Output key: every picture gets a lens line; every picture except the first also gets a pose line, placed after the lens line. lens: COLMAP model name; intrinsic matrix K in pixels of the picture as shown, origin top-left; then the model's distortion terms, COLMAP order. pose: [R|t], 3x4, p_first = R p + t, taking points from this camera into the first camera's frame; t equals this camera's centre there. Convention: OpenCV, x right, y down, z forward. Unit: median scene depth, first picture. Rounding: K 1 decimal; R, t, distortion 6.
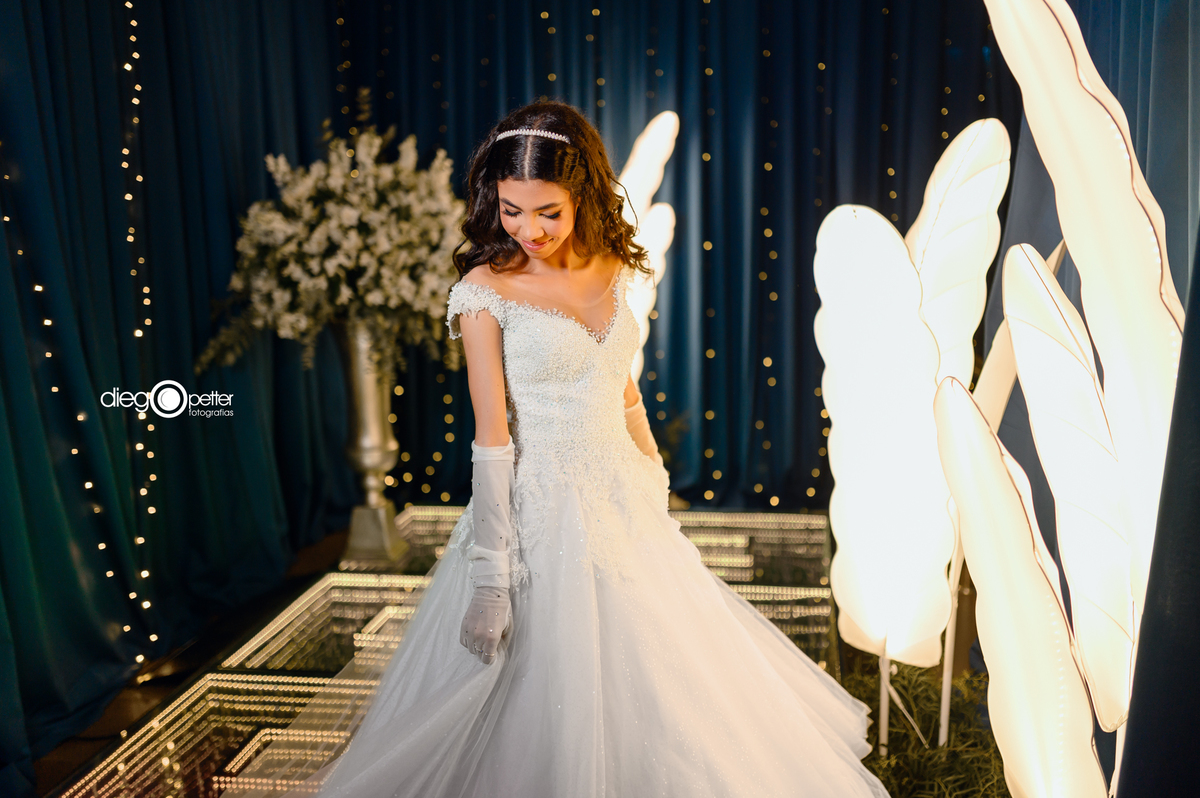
lens RADIAL K [[1226.5, 0, 620.3], [0, 1226.5, 397.5], [0, 0, 1]] dist [0.011856, 0.009401]
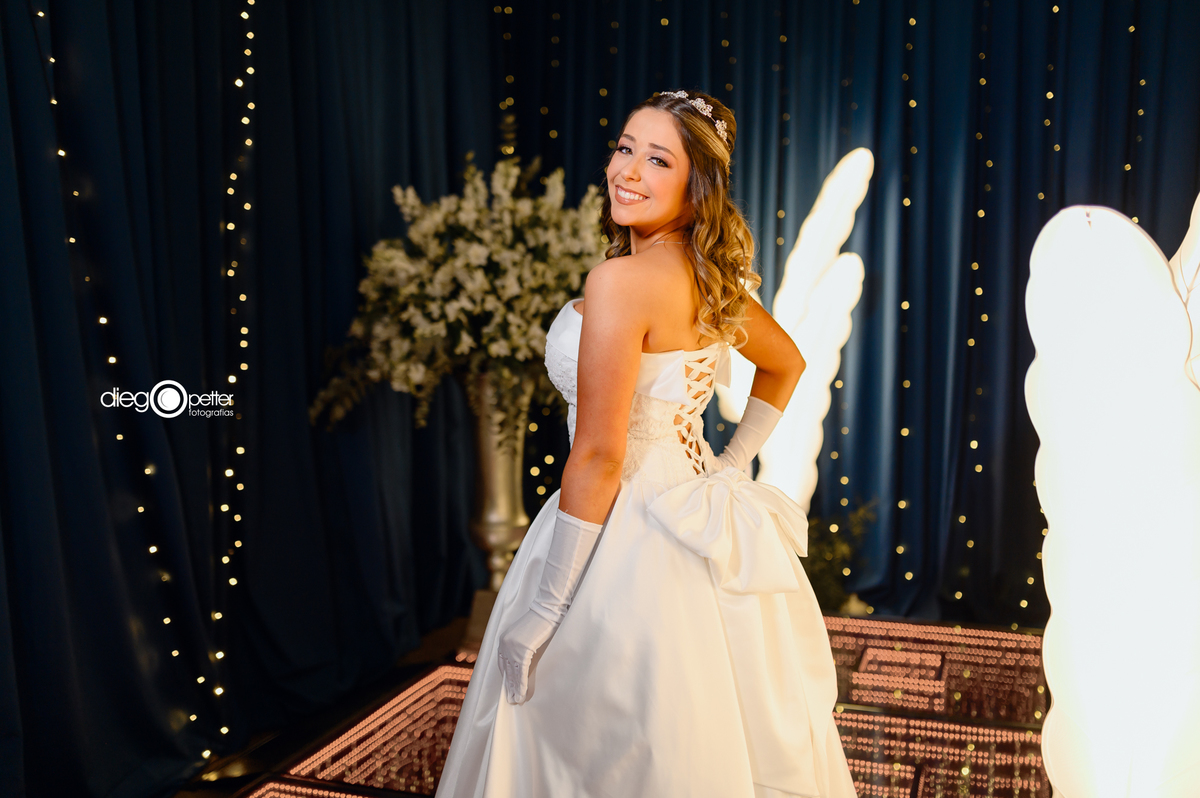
lens RADIAL K [[1226.5, 0, 620.3], [0, 1226.5, 397.5], [0, 0, 1]] dist [0.011856, 0.009401]
pose [[0.984555, 0.034891, -0.171562, 0.031534], [-0.045850, 0.997125, -0.060335, 0.001378], [0.168964, 0.067269, 0.983324, 0.165382]]
